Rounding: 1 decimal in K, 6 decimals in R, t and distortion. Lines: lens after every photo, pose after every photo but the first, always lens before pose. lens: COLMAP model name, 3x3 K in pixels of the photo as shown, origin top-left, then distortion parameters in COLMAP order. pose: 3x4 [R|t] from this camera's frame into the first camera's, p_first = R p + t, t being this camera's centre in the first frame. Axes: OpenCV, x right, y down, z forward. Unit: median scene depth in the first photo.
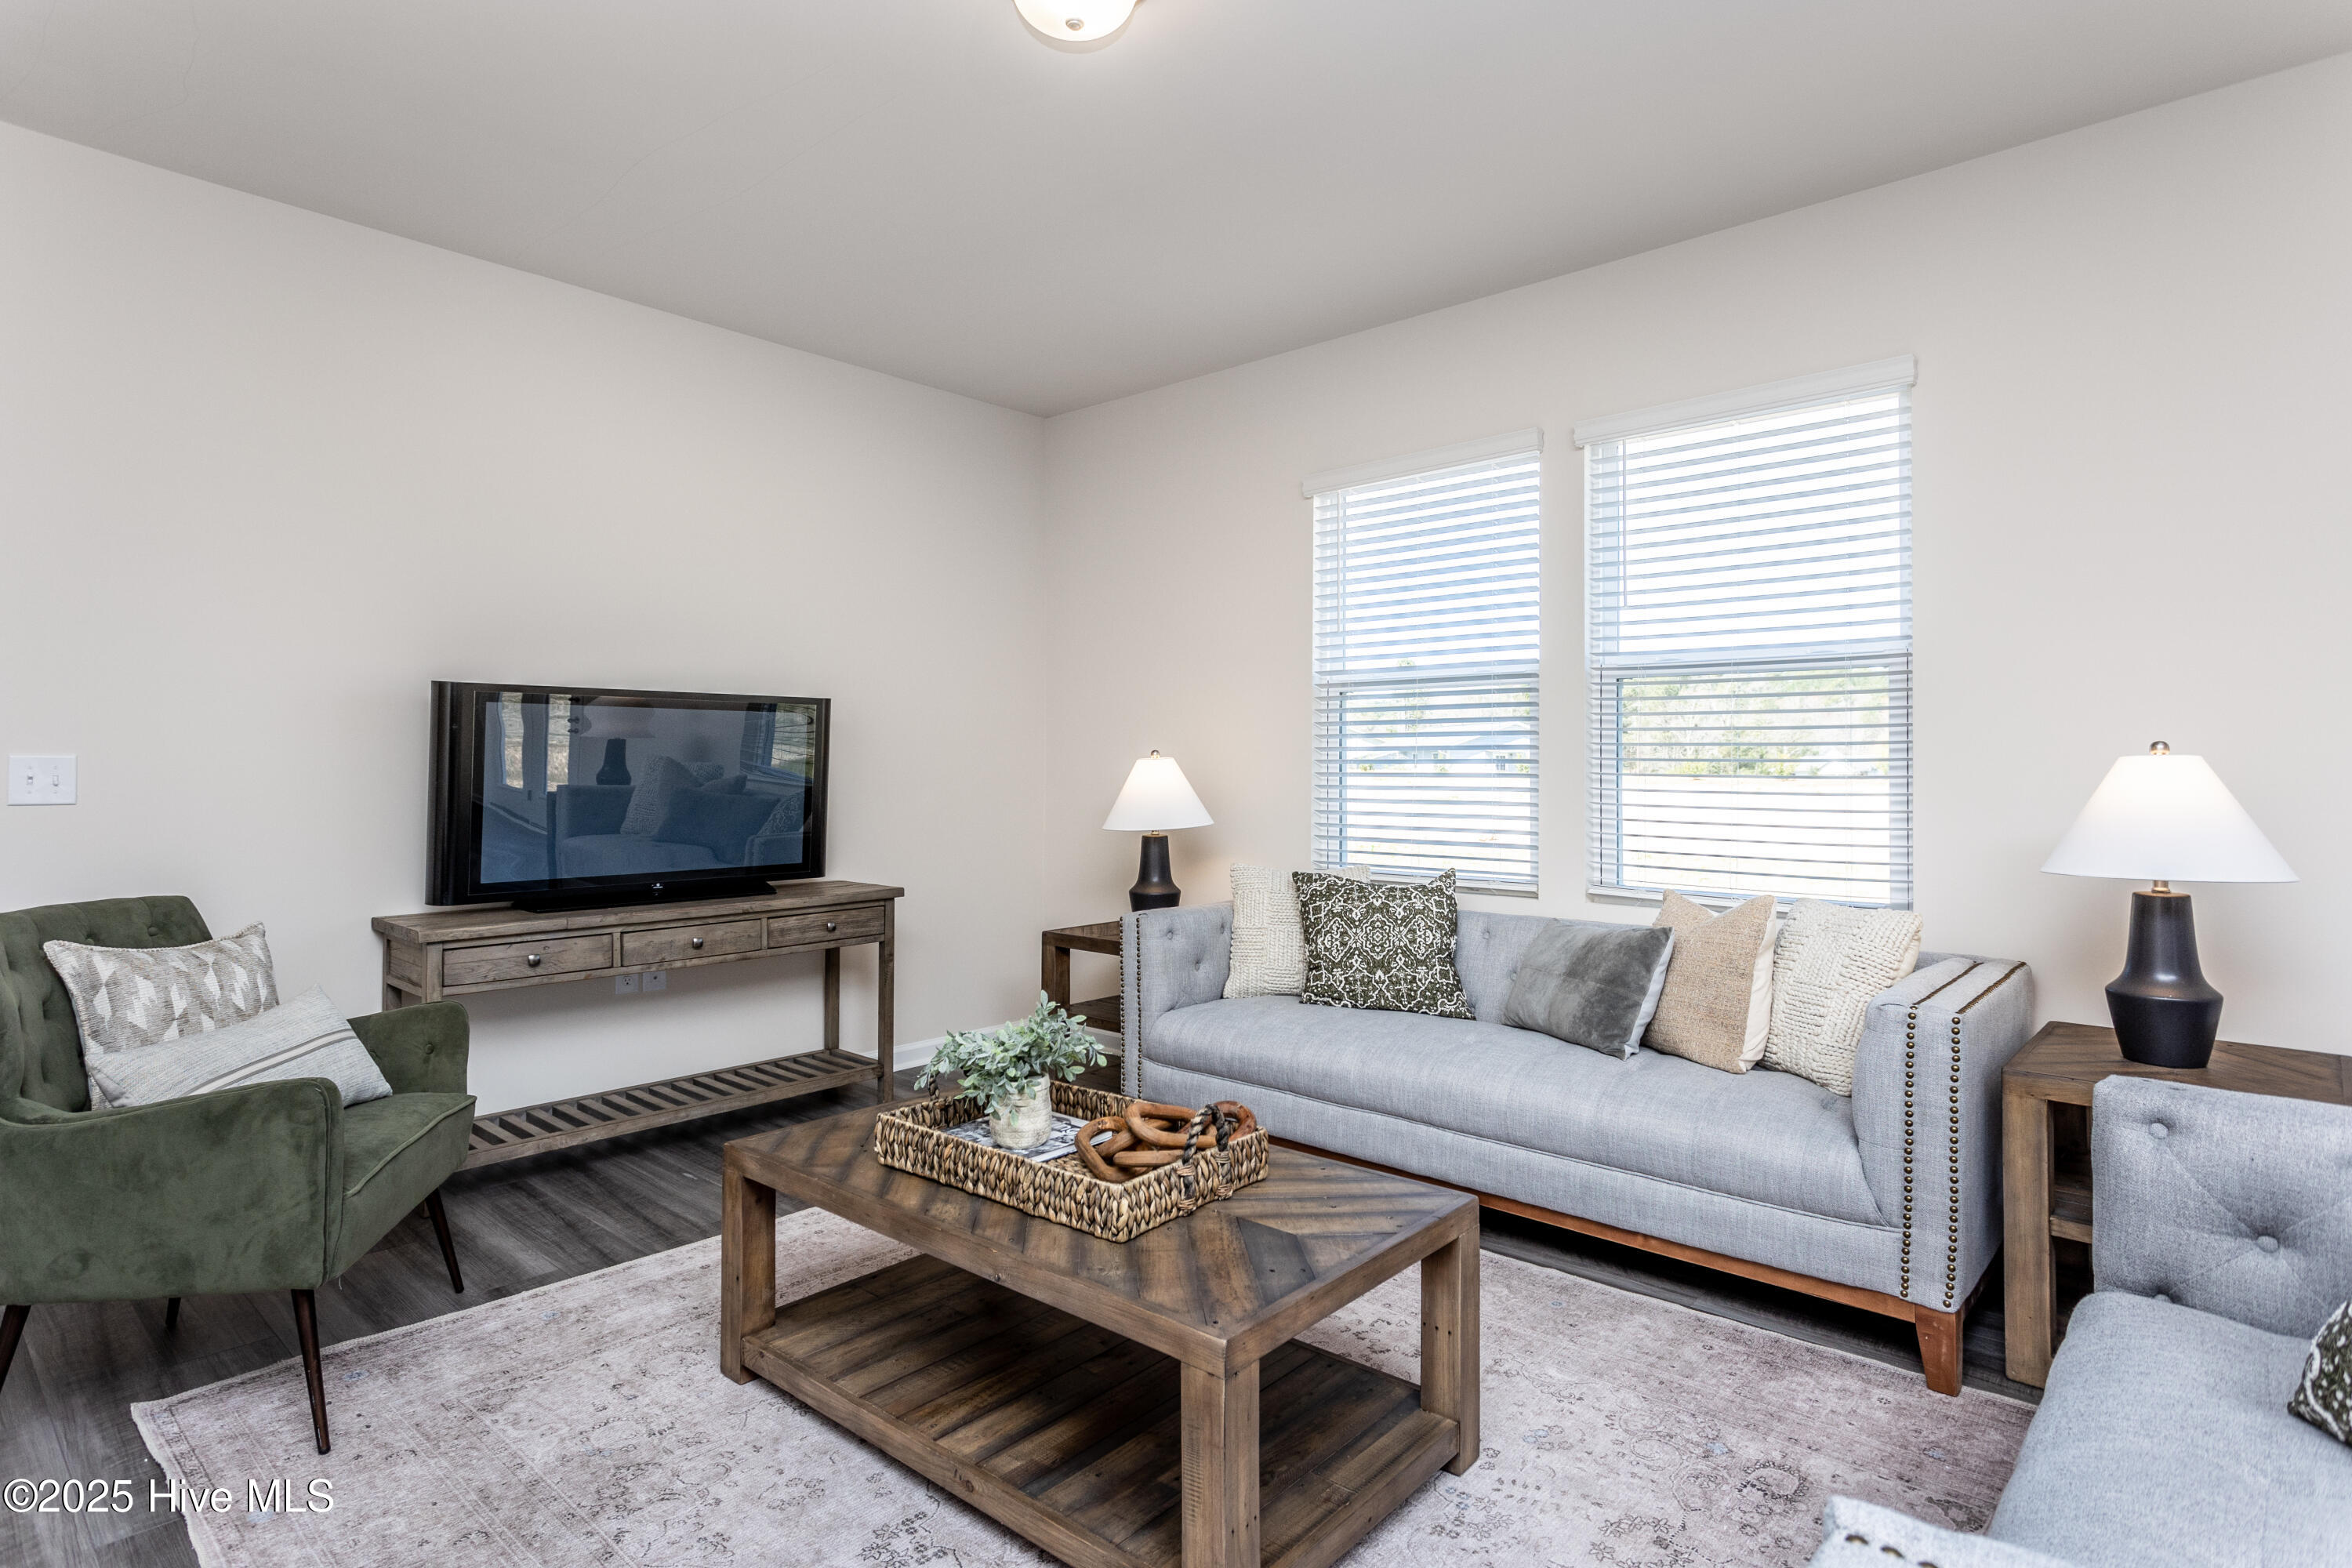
lens RADIAL K [[1211.0, 0, 1177.7], [0, 1211.0, 746.3], [0, 0, 1]] dist [-0.006169, -0.001191]
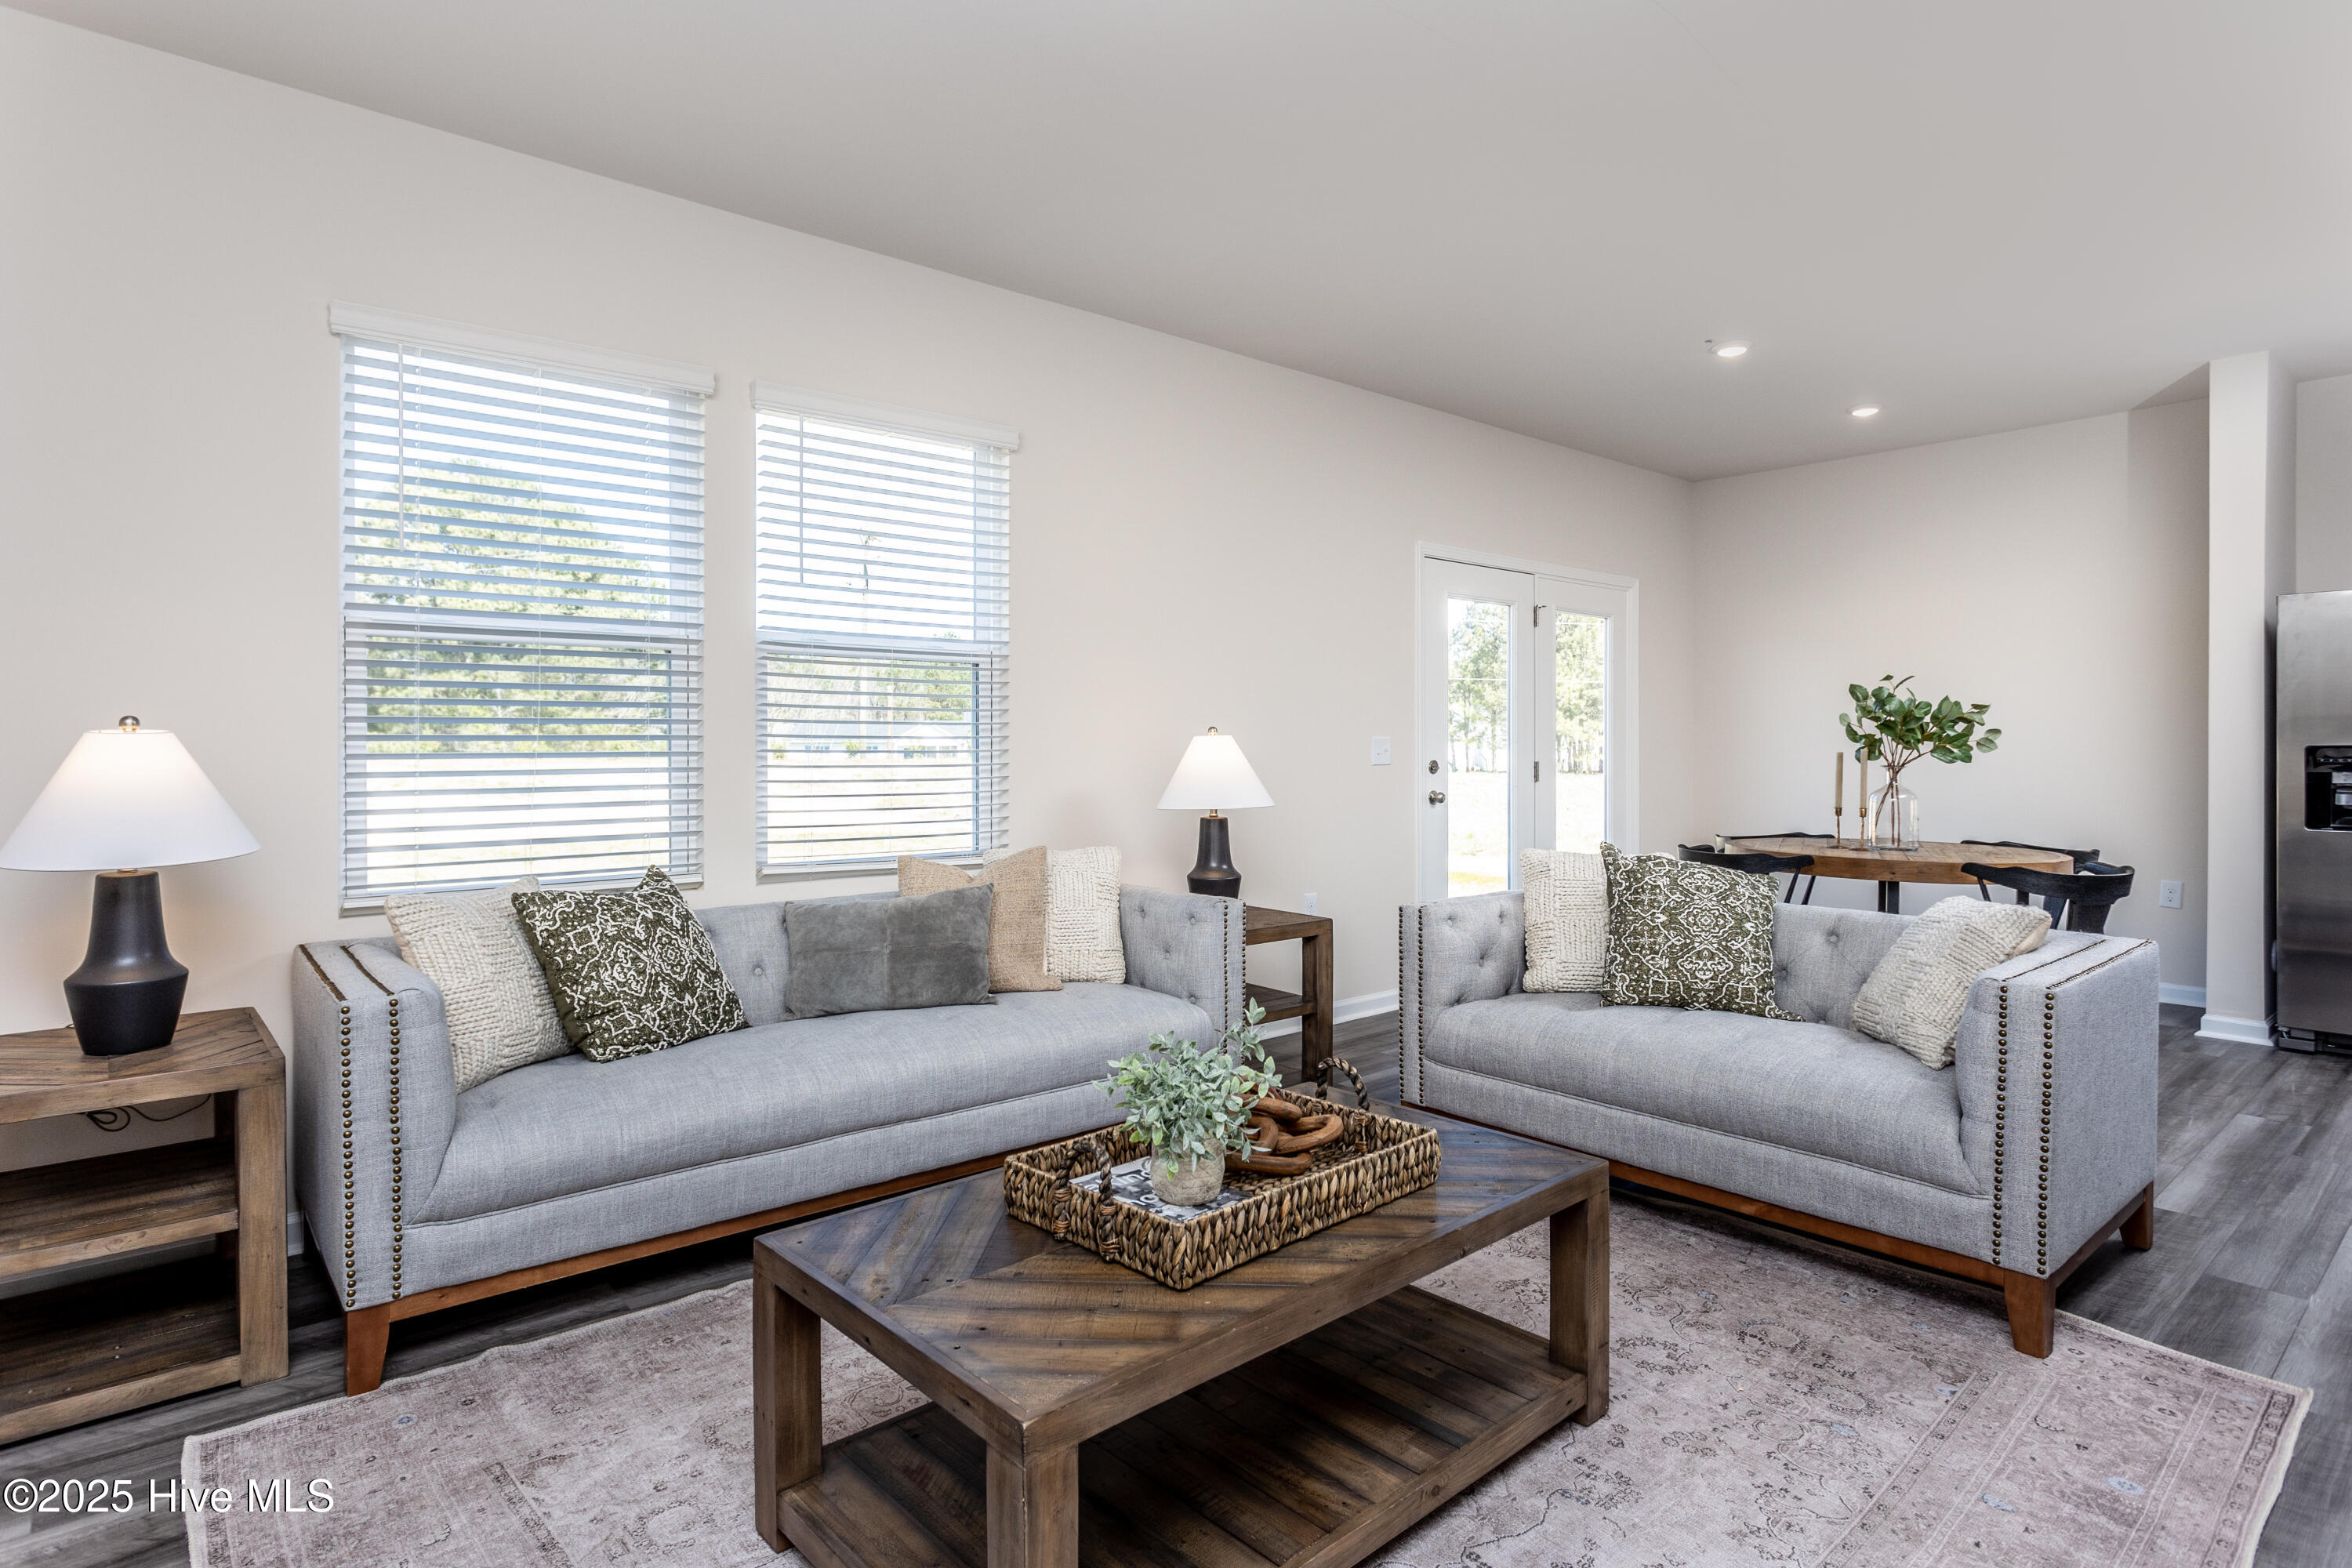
lens RADIAL K [[1228.3, 0, 1176.4], [0, 1228.3, 755.4], [0, 0, 1]] dist [0.001063, 0.000149]
pose [[0.131426, -0.012096, 0.991252, -0.607999], [-0.015097, 0.999785, 0.014202, 0.007808], [-0.991211, -0.016831, 0.131215, 0.568133]]
